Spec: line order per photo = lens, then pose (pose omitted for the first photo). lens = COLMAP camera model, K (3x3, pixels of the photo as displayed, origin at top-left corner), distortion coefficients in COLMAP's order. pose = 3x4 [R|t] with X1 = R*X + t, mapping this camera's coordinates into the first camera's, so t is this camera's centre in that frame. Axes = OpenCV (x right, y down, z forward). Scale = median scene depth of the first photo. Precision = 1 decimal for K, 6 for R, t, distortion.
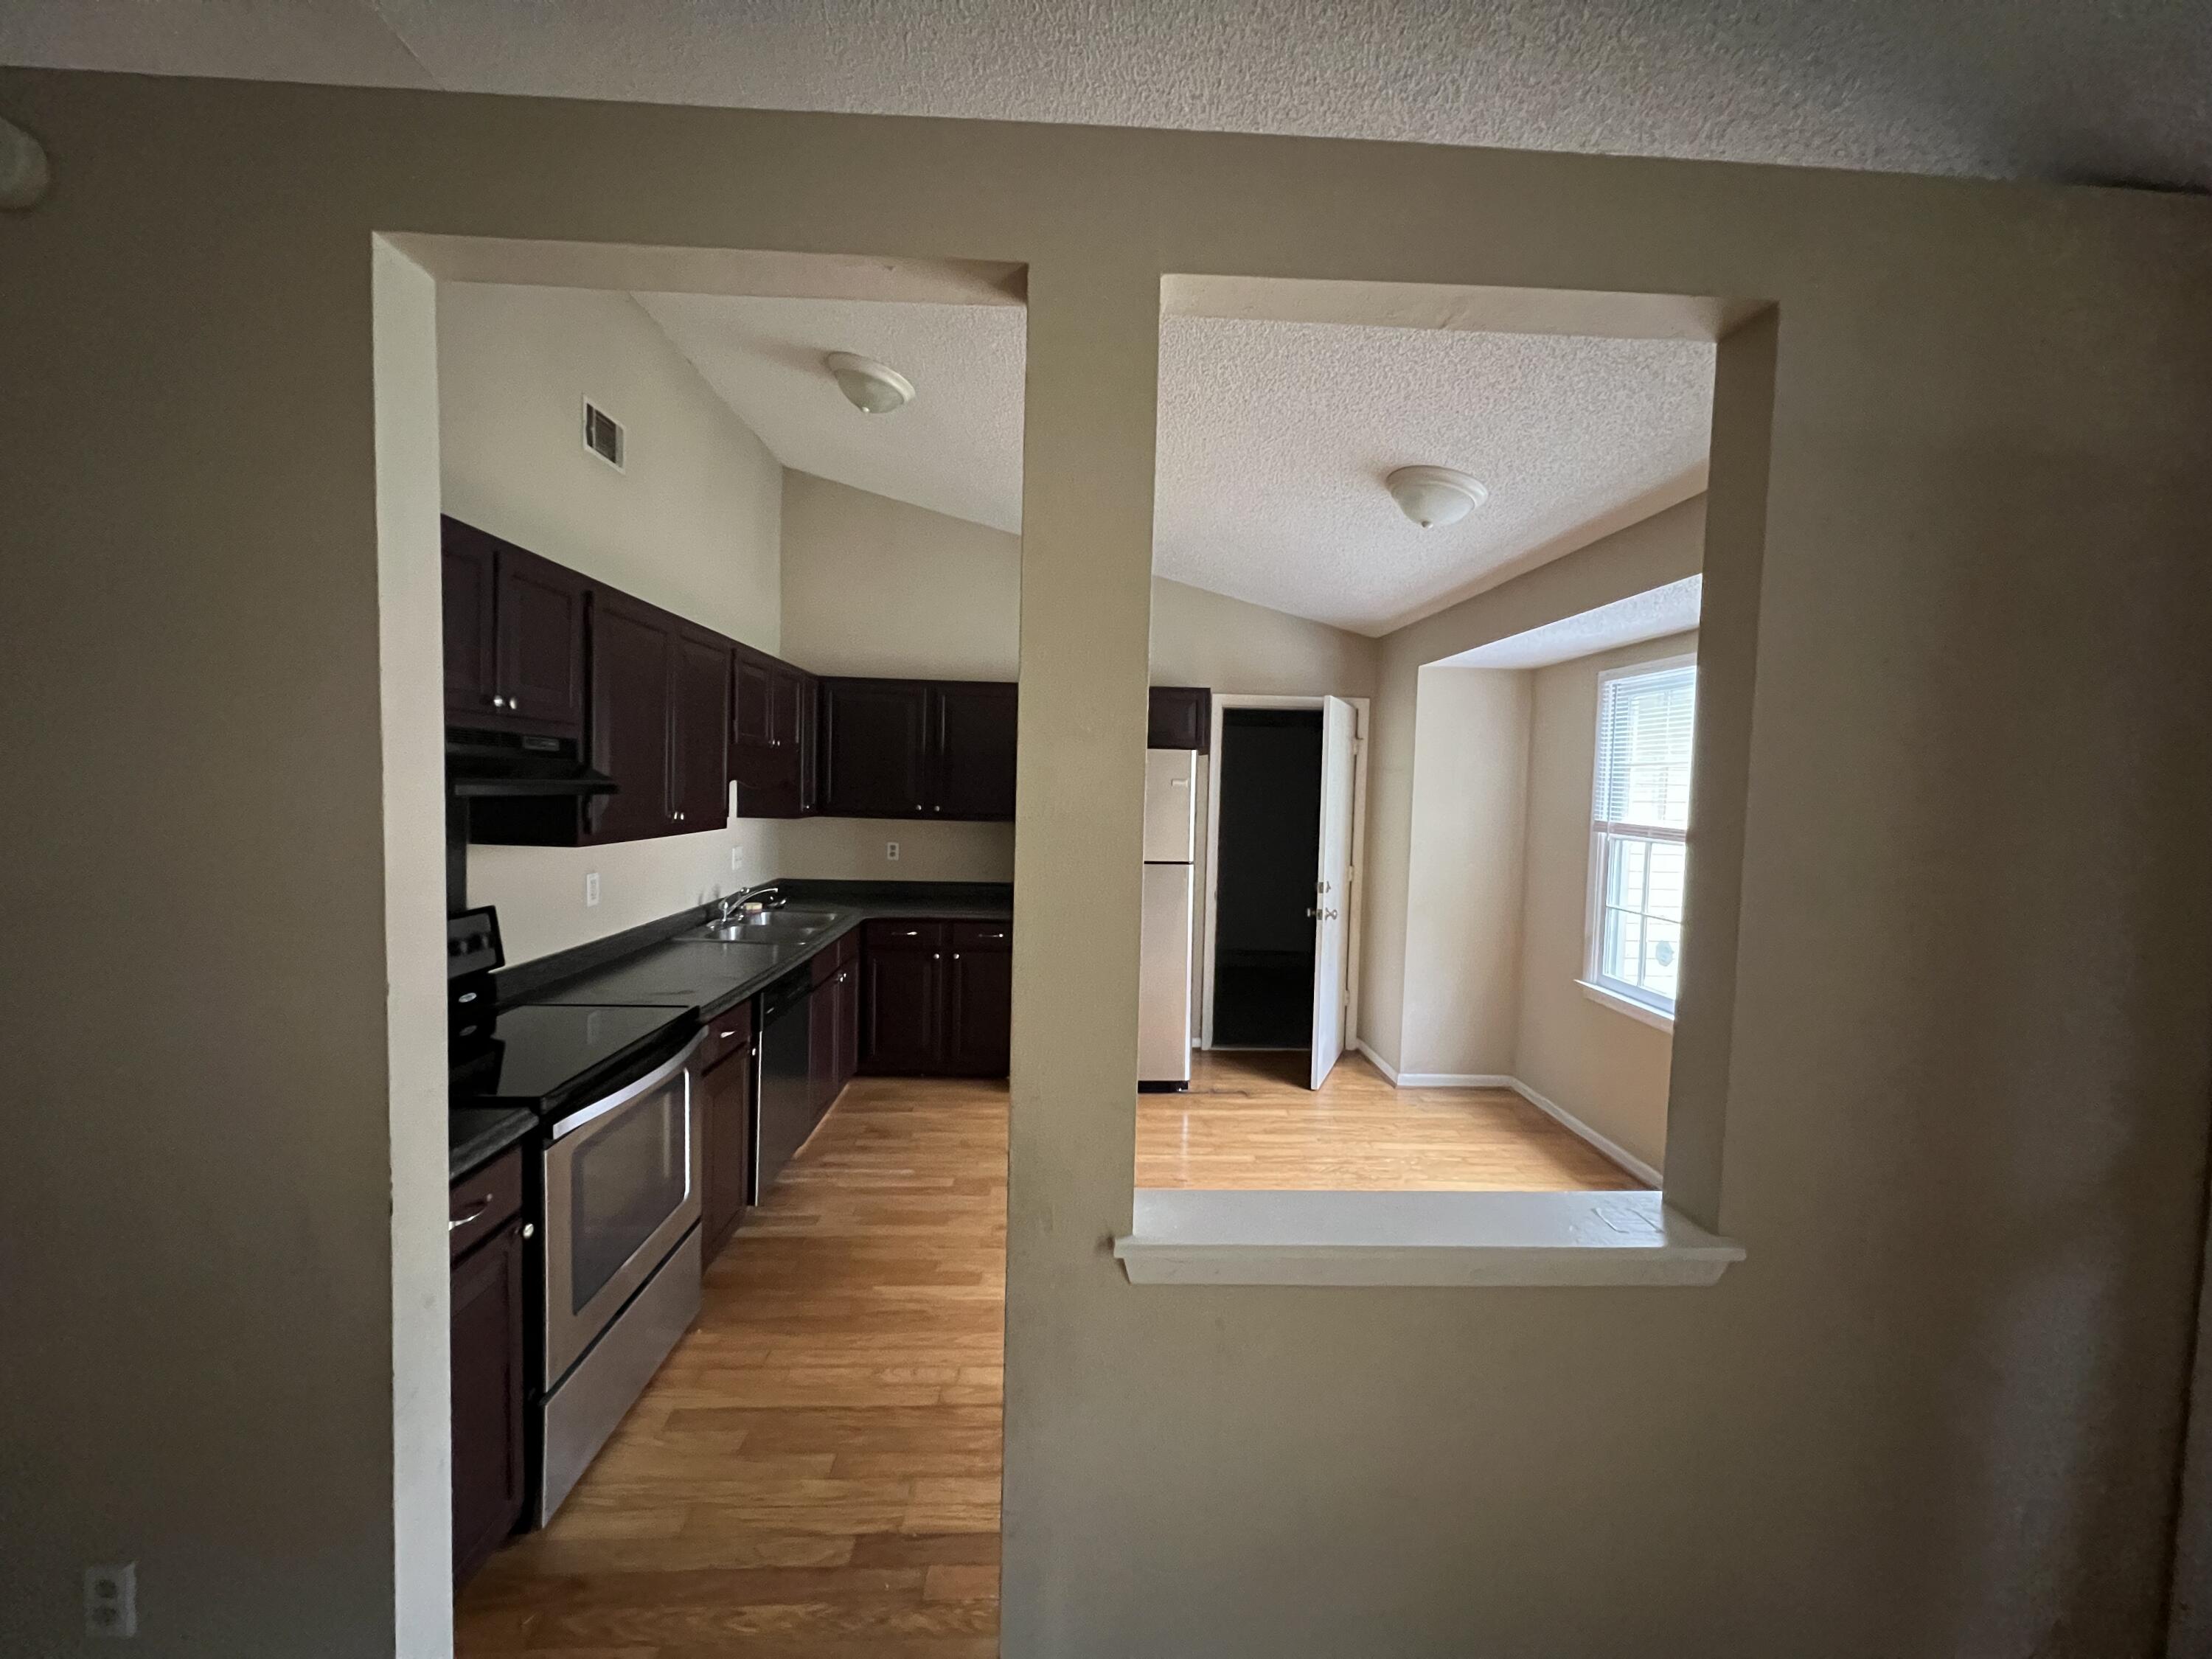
lens RADIAL K [[888.9, 0, 1108.4], [0, 888.9, 824.4], [0, 0, 1]] dist [-0.003374, 0.000026]
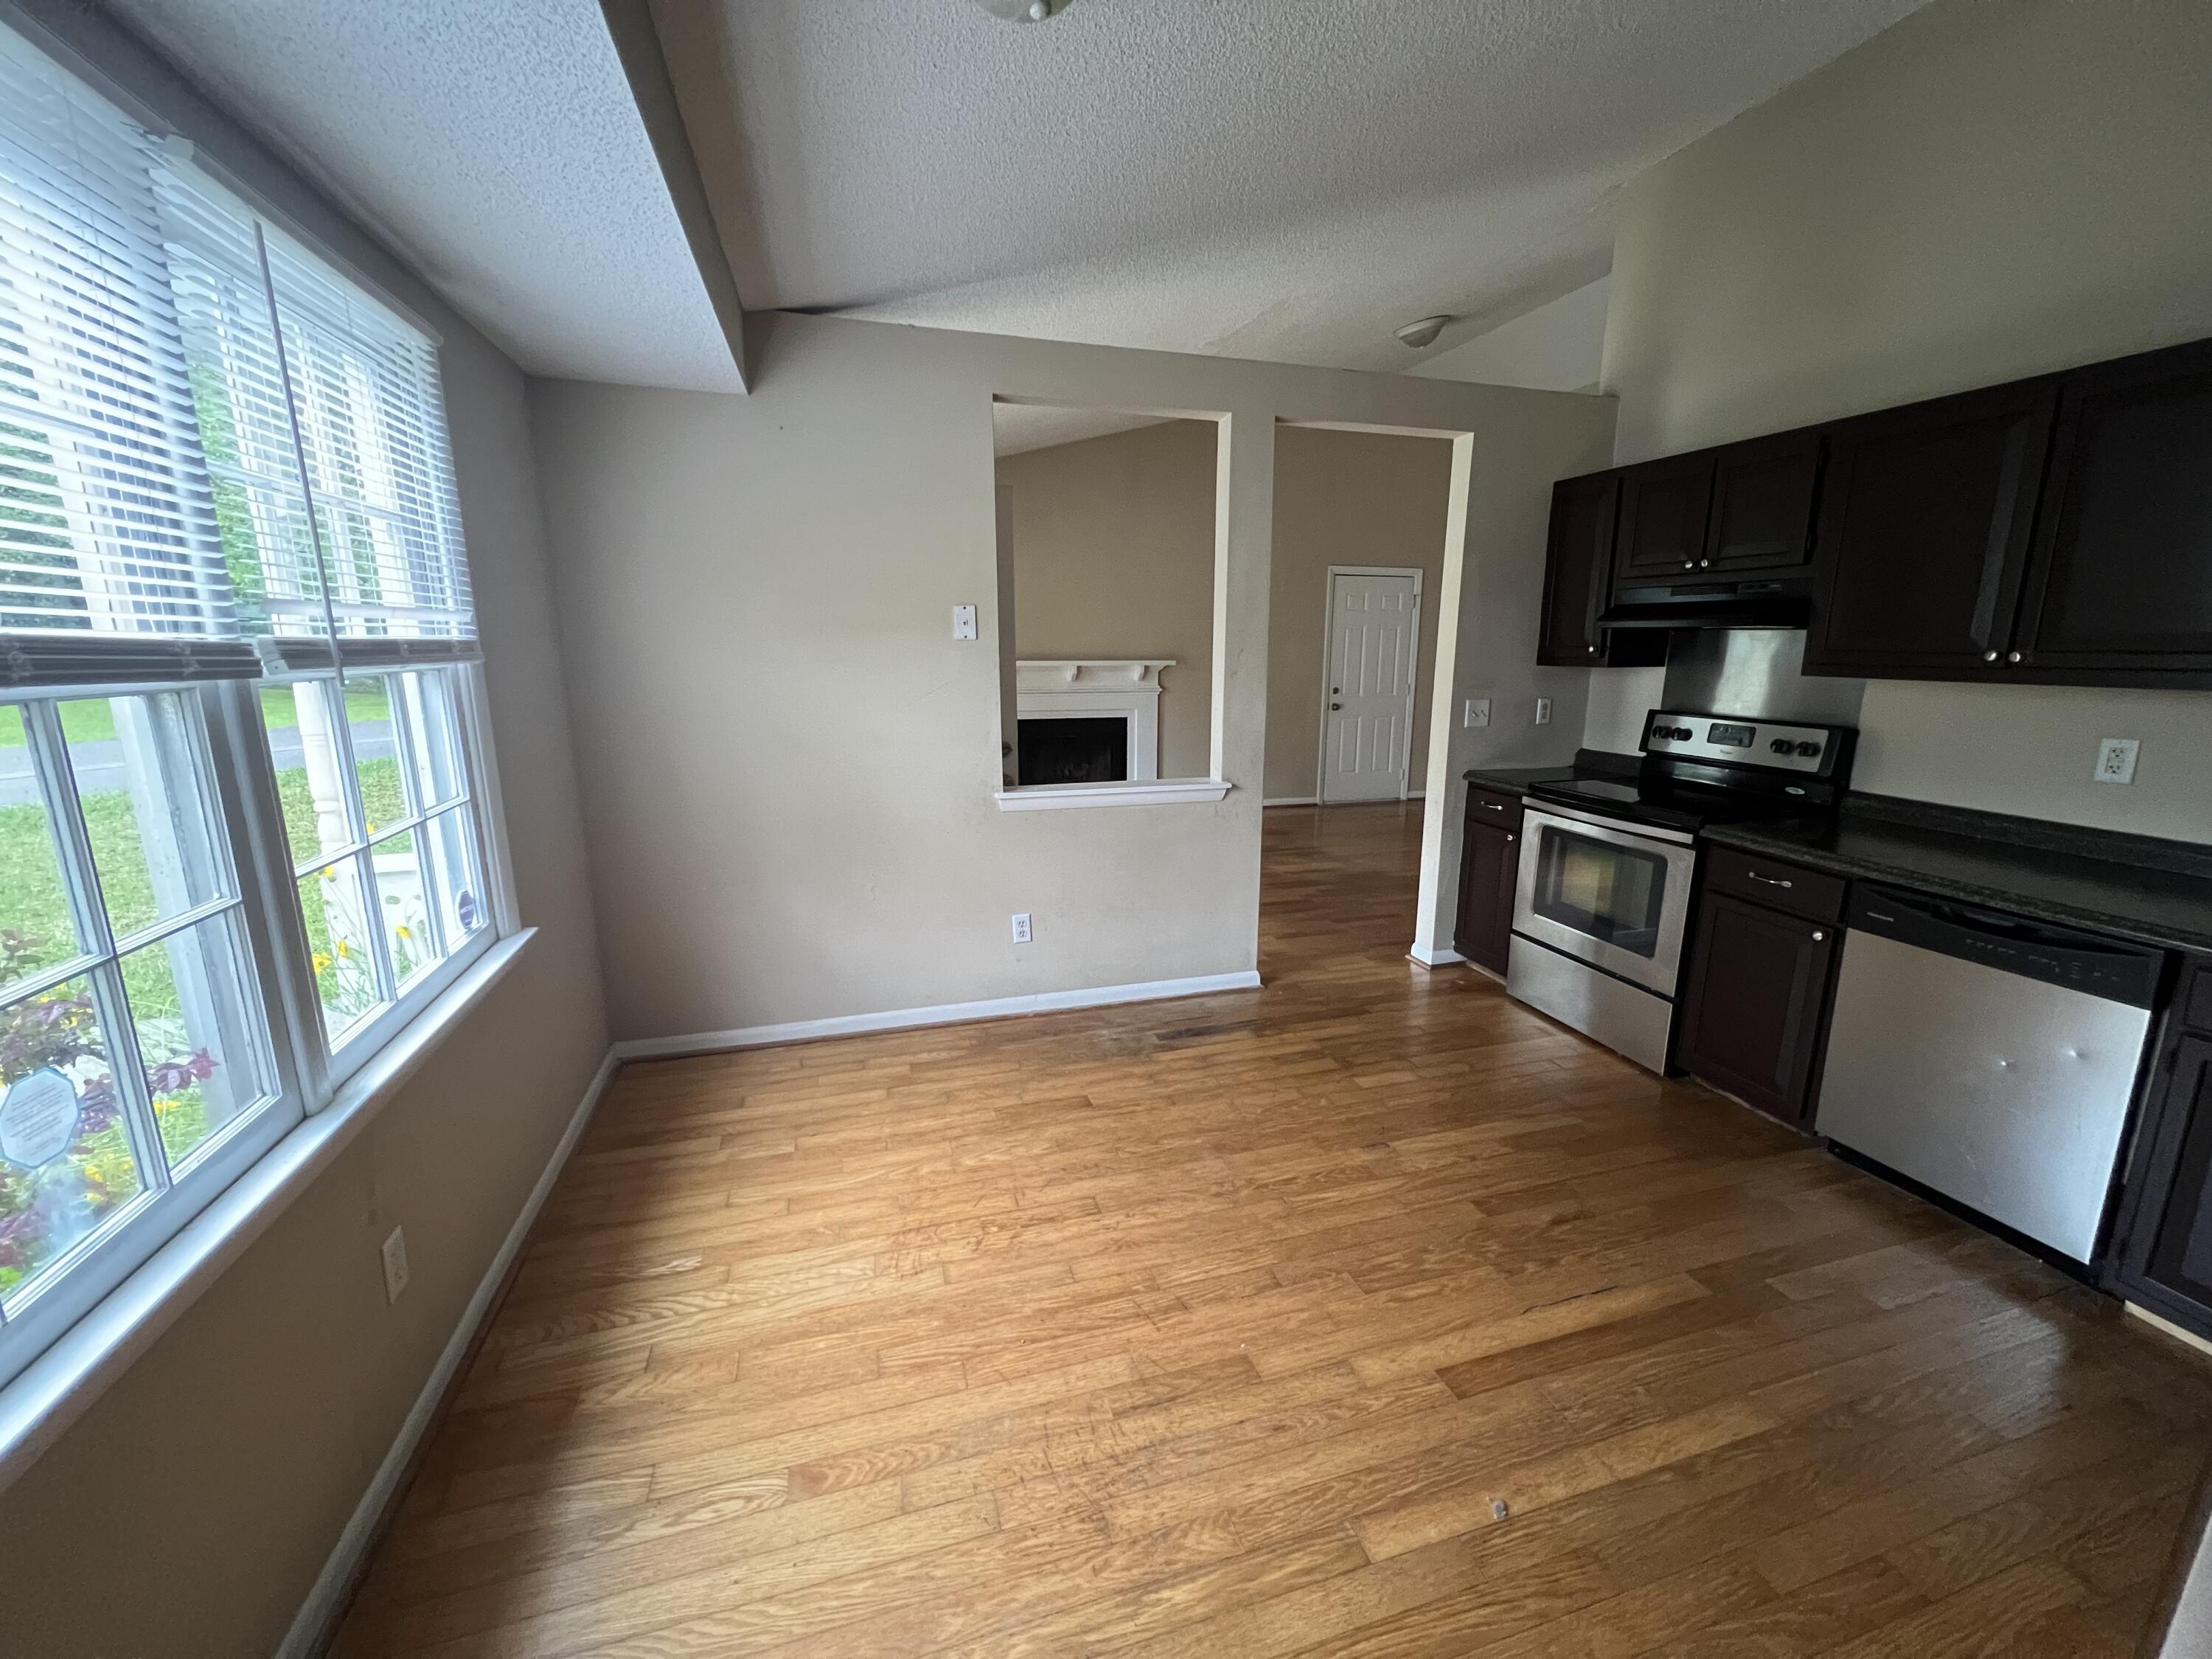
lens RADIAL K [[888.9, 0, 1110.5], [0, 888.9, 818.5], [0, 0, 1]] dist [-0.003374, 0.000026]
pose [[-0.968447, 0.015066, -0.248762, 0.341113], [-0.049904, 0.966231, 0.252798, -0.026499], [0.244171, 0.257236, -0.934992, 1.175085]]
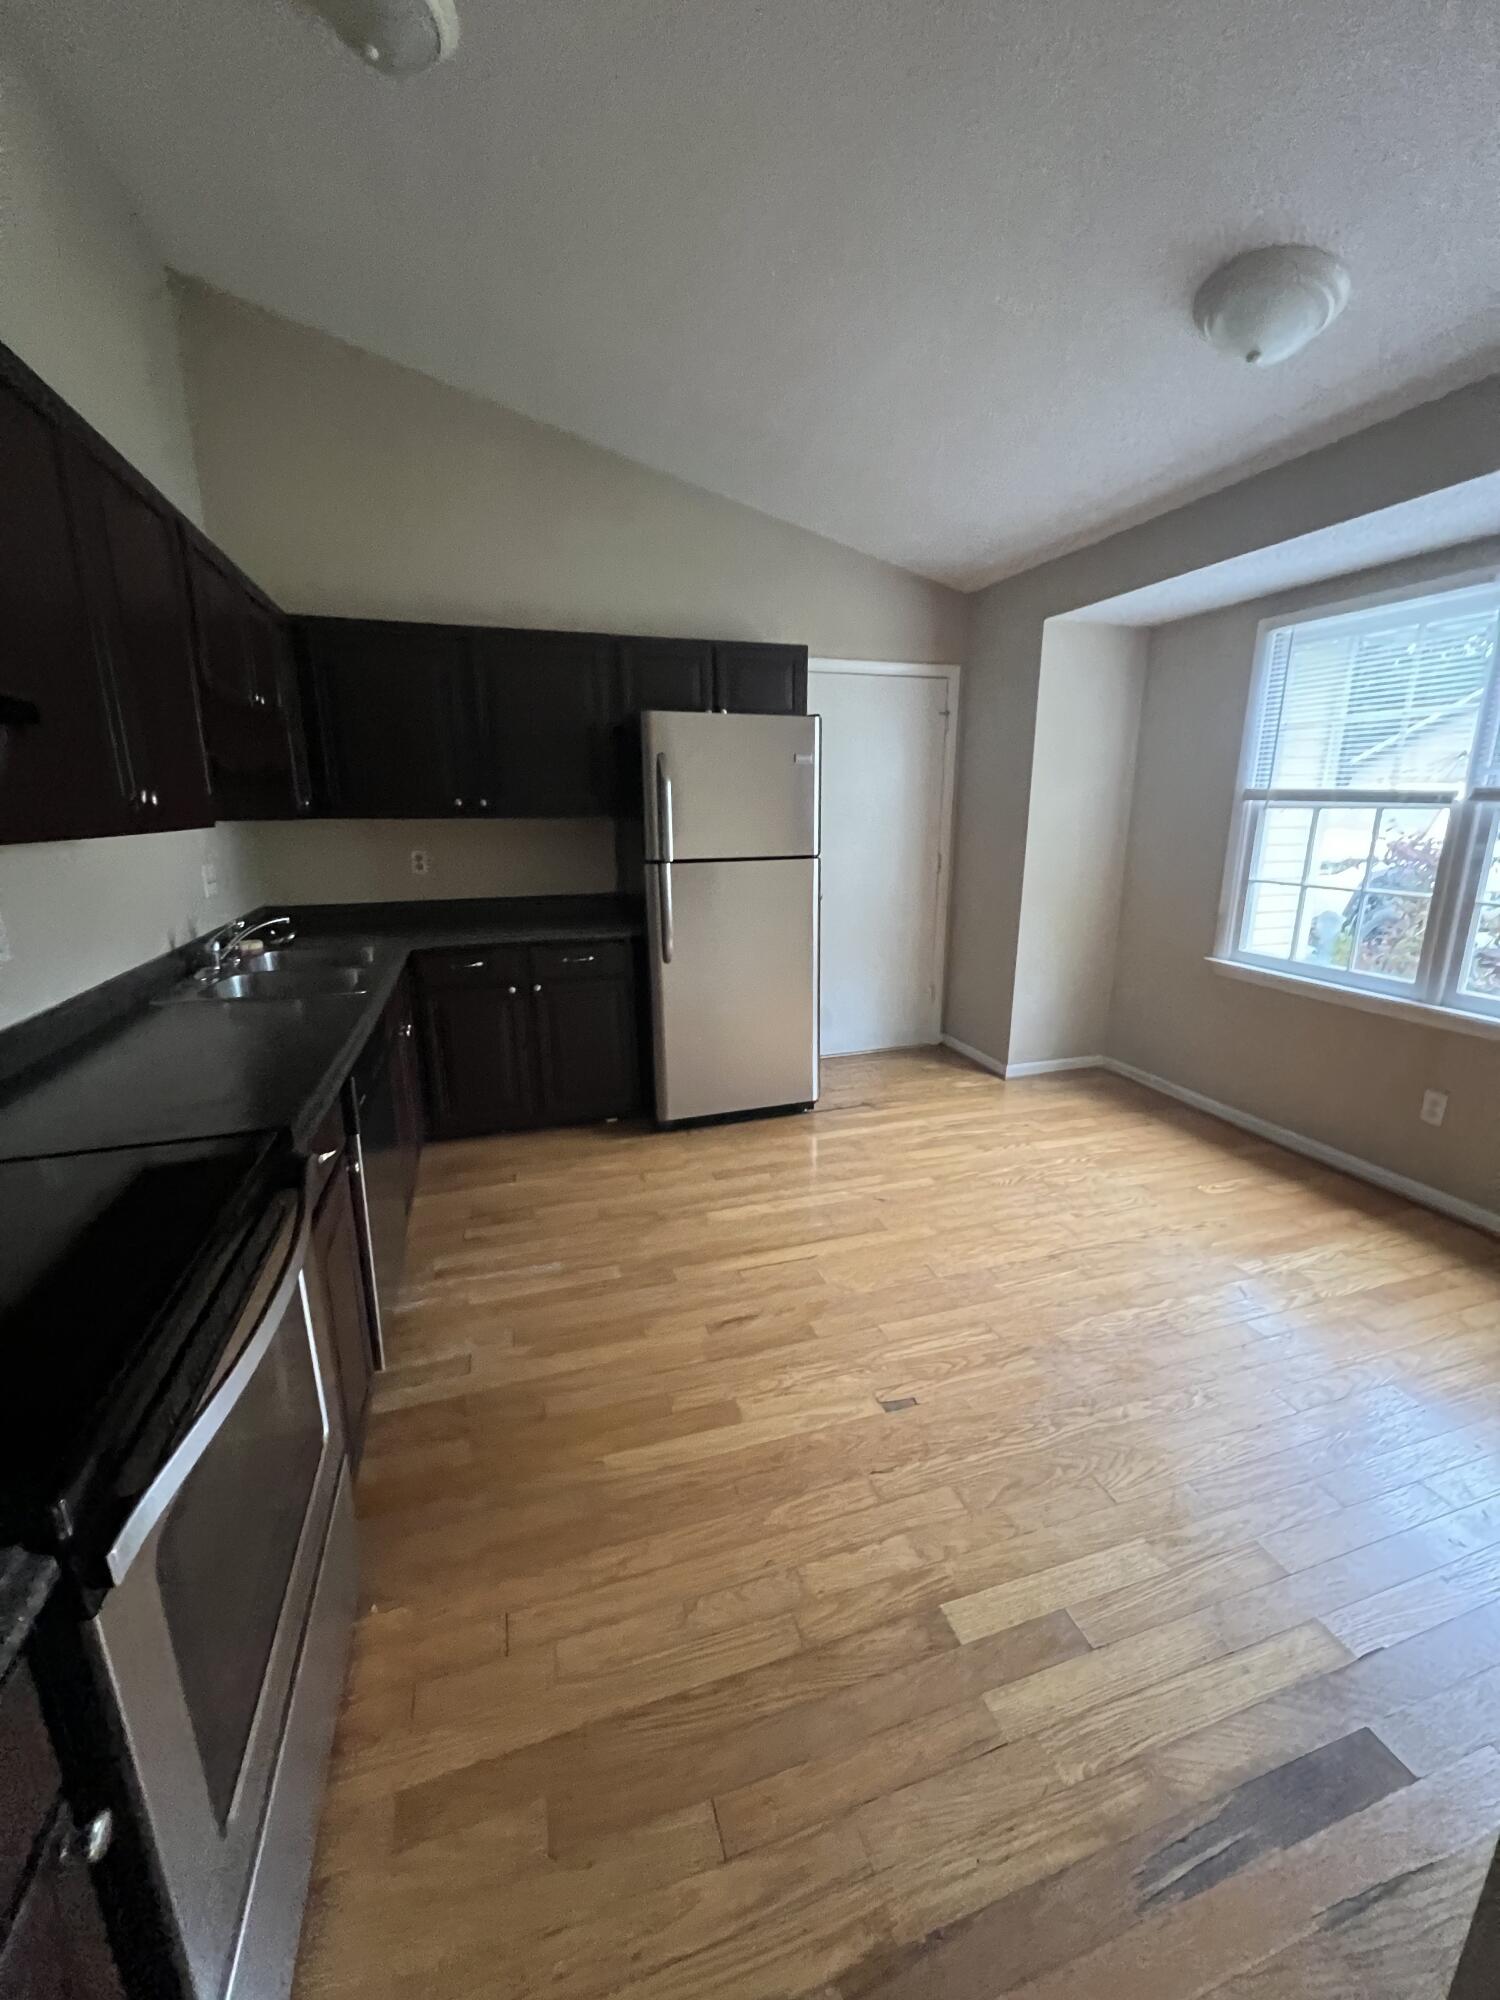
lens RADIAL K [[803.7, 0, 753.1], [0, 803.7, 1002.3], [0, 0, 1]] dist [-0.003374, 0.000026]
pose [[0.963905, -0.091729, 0.249944, -0.188870], [0.039831, 0.977893, 0.205278, 0.021601], [-0.263249, -0.187913, 0.946250, 0.289415]]
